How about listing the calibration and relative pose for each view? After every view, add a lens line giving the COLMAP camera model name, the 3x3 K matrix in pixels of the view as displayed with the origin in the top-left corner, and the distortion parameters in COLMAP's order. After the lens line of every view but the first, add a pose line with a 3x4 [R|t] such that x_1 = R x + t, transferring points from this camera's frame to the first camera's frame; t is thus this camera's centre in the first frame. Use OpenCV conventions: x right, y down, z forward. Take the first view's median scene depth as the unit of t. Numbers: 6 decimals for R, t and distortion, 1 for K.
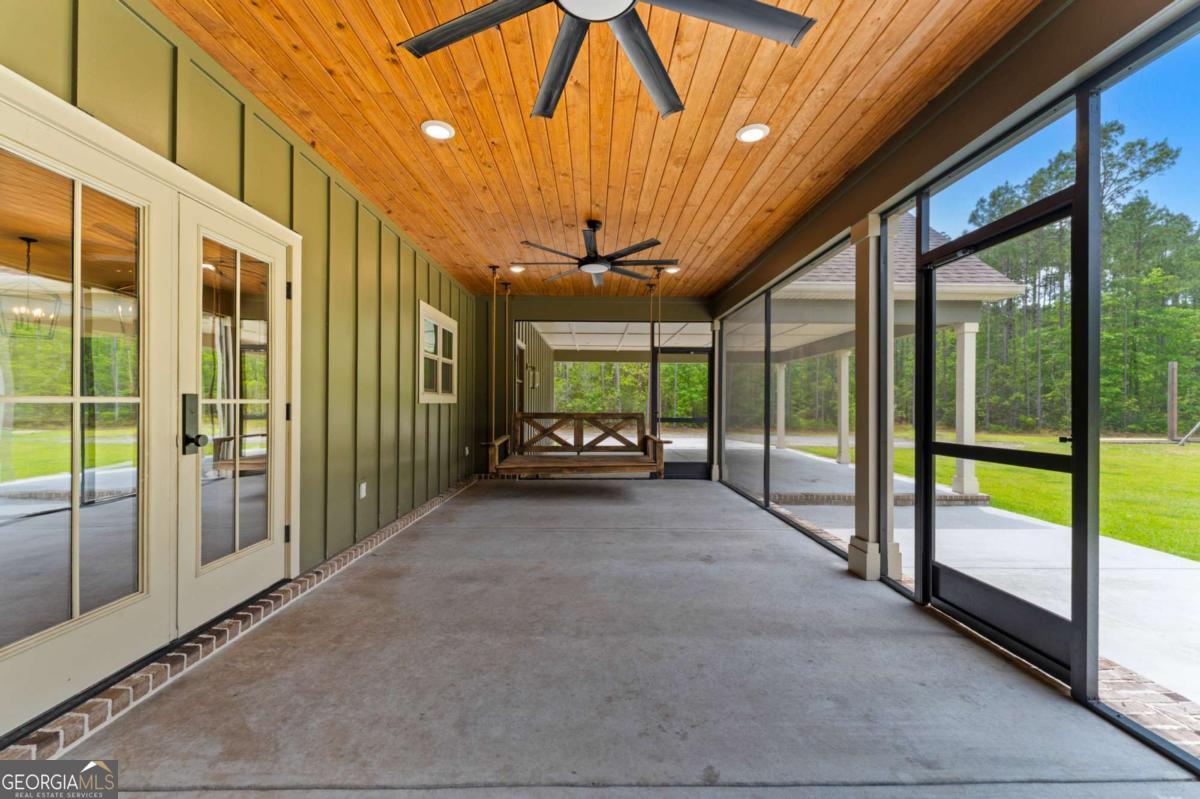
lens RADIAL K [[476.0, 0, 600.0], [0, 476.0, 399.5], [0, 0, 1]] dist [-0.000266, -0.000007]
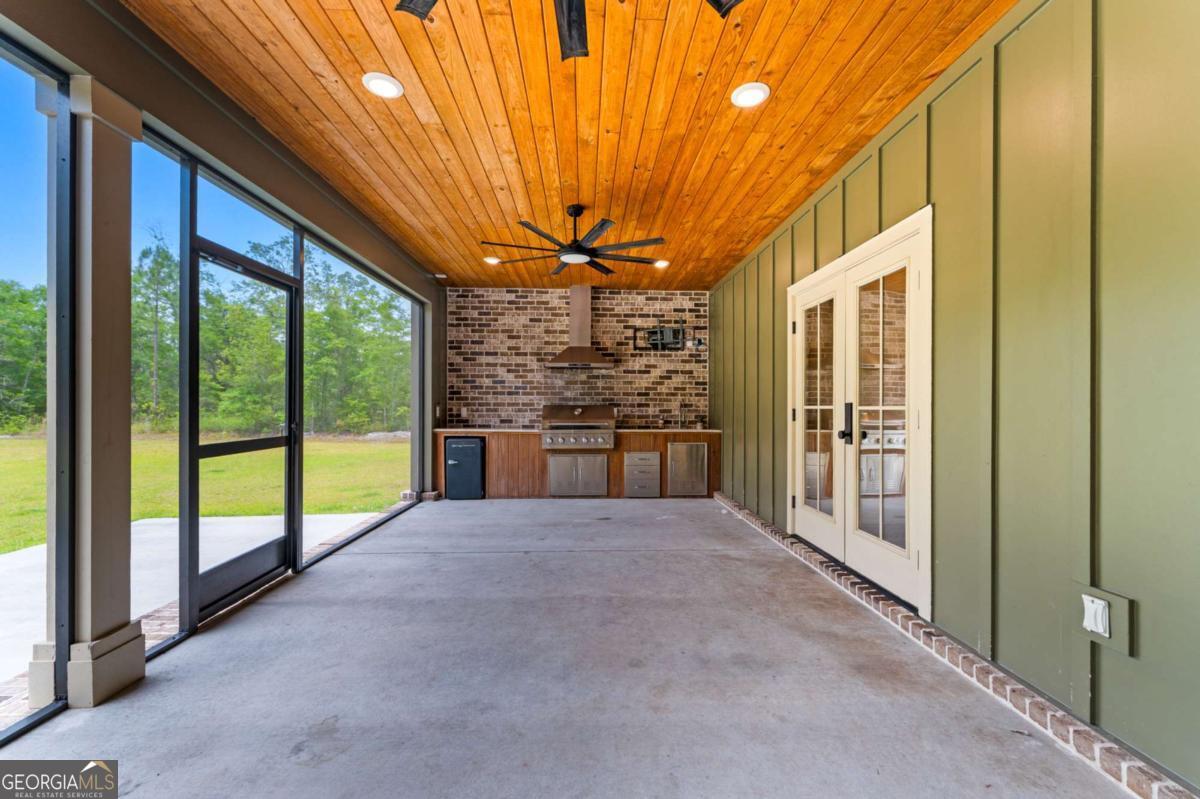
lens RADIAL K [[476.0, 0, 600.0], [0, 476.0, 399.5], [0, 0, 1]] dist [-0.000266, -0.000007]
pose [[-0.999804, -0.008877, -0.017705, -0.062619], [-0.008444, 0.999668, -0.024357, 0.017228], [0.017915, -0.024203, -0.999547, 2.119866]]
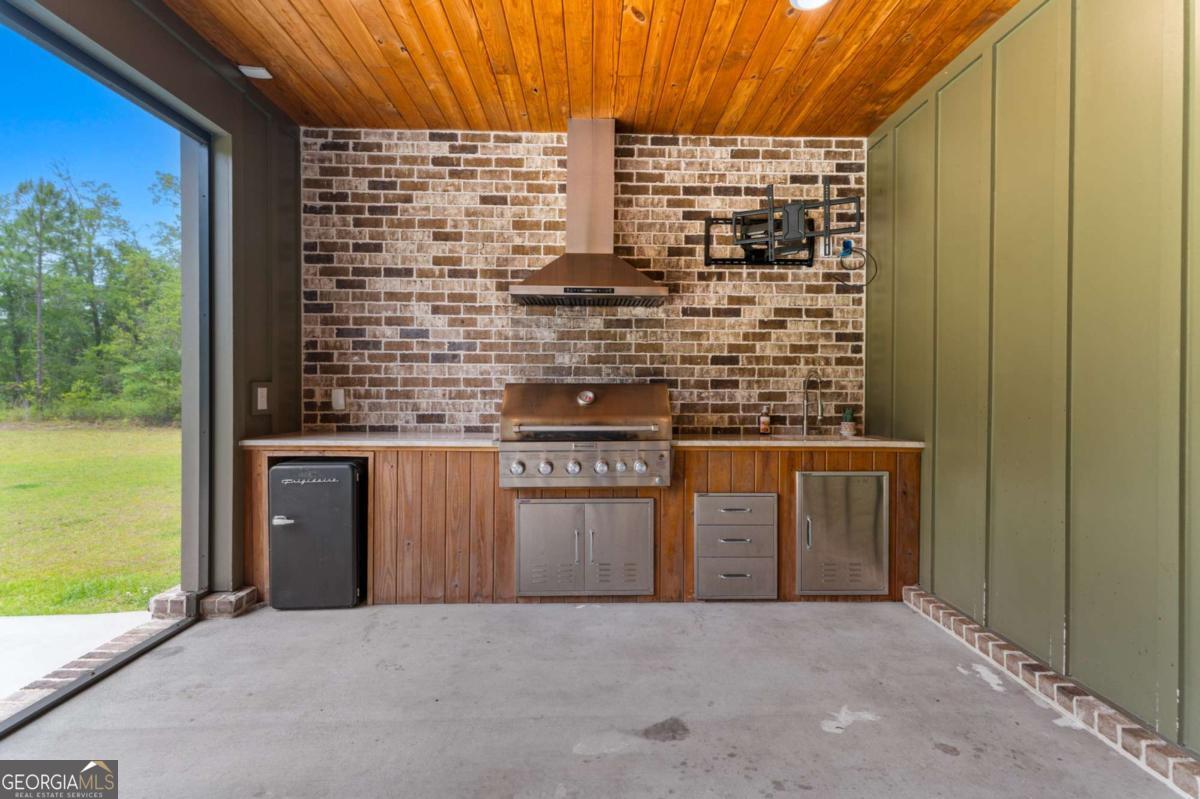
lens RADIAL K [[476.0, 0, 600.0], [0, 476.0, 399.5], [0, 0, 1]] dist [-0.000266, -0.000007]
pose [[-0.999956, -0.008978, -0.002600, -0.055719], [-0.009022, 0.999810, 0.017260, 0.015033], [0.002444, 0.017282, -0.999848, 1.876843]]
